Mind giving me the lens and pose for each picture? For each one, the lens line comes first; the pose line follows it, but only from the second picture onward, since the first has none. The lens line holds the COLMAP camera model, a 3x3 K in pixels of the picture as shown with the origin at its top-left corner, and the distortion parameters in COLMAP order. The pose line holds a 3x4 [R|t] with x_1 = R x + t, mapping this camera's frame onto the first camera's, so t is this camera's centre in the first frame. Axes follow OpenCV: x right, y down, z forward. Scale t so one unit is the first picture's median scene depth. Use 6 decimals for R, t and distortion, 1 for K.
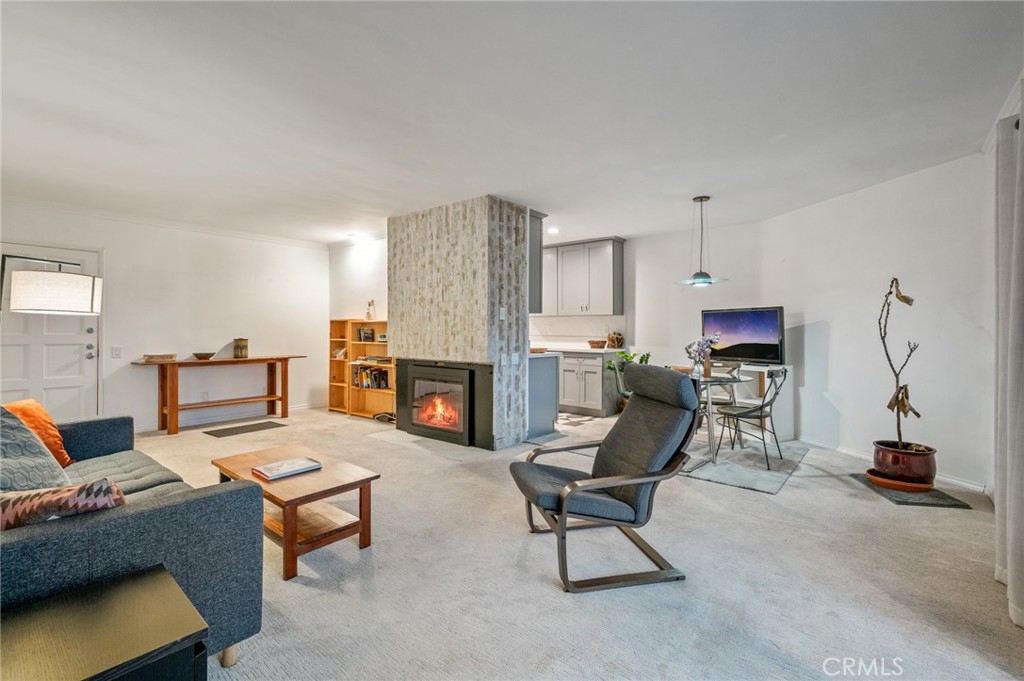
lens RADIAL K [[454.7, 0, 510.8], [0, 454.7, 331.8], [0, 0, 1]] dist [0.003896, 0.000230]
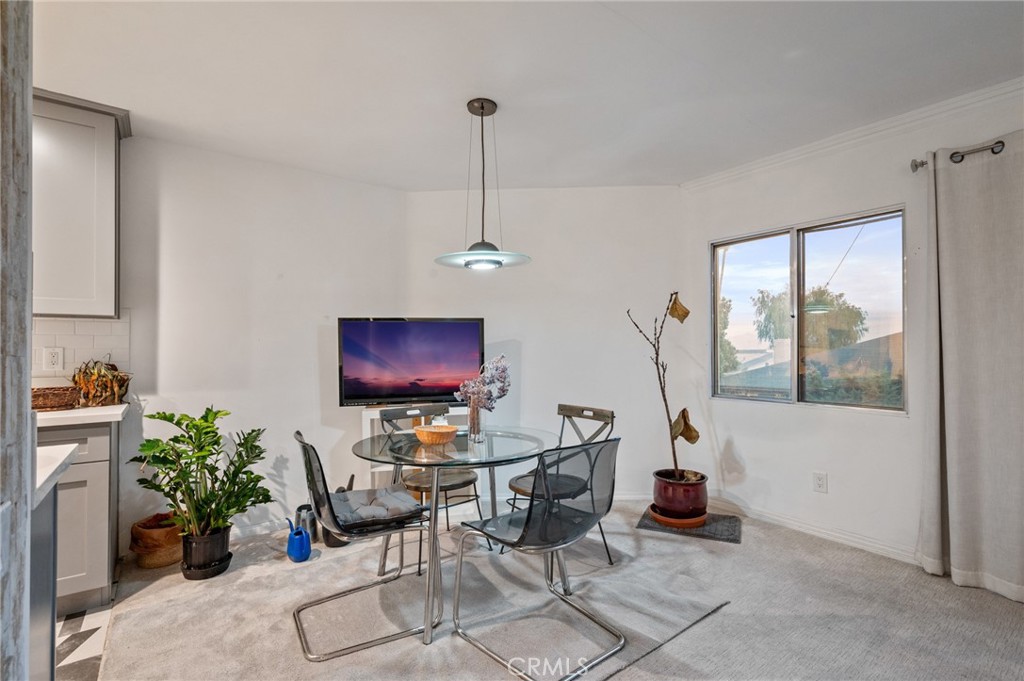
lens RADIAL K [[462.5, 0, 516.6], [0, 462.5, 345.7], [0, 0, 1]] dist [-0.000567, -0.000561]
pose [[0.233084, 0.002305, 0.972454, -0.072138], [0.015470, 0.999862, -0.006077, -0.005440], [-0.972334, 0.016460, 0.233016, 0.606936]]
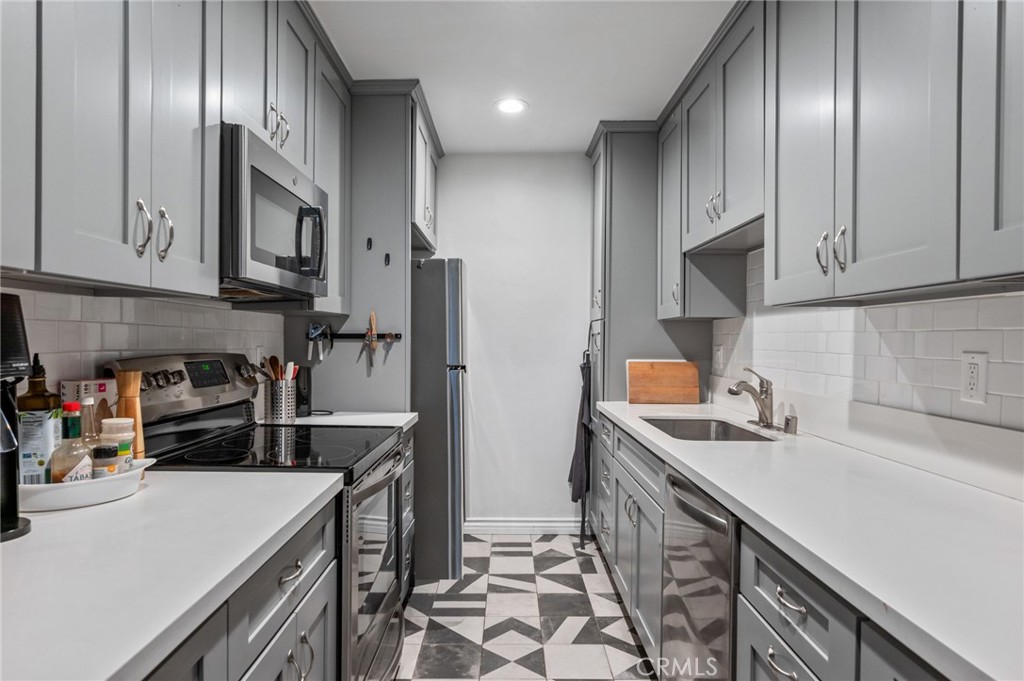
lens RADIAL K [[593.8, 0, 511.4], [0, 593.8, 349.2], [0, 0, 1]] dist [-0.005408, 0.002364]
pose [[0.640082, 0.012962, -0.768197, 0.170935], [-0.008120, 0.999916, 0.010106, -0.018660], [0.768263, -0.000231, 0.640134, 0.907422]]
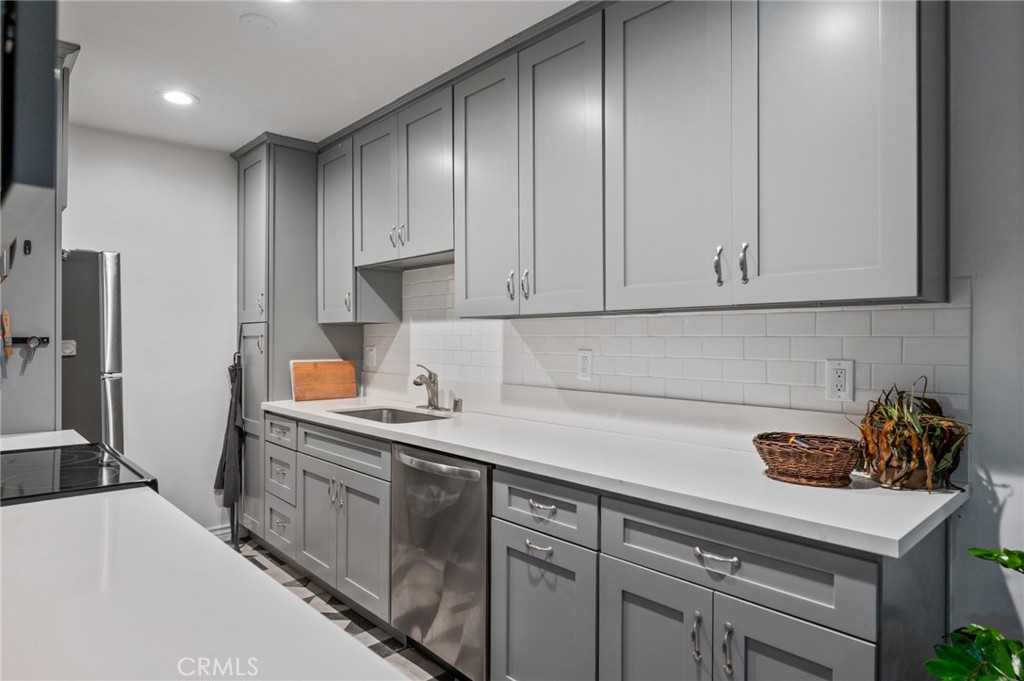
lens RADIAL K [[593.8, 0, 511.2], [0, 593.8, 337.2], [0, 0, 1]] dist [-0.005408, 0.002364]
pose [[0.990881, -0.002701, -0.134710, 0.109857], [0.001445, 0.999955, -0.009421, -0.021468], [0.134729, 0.009140, 0.990840, 0.789658]]
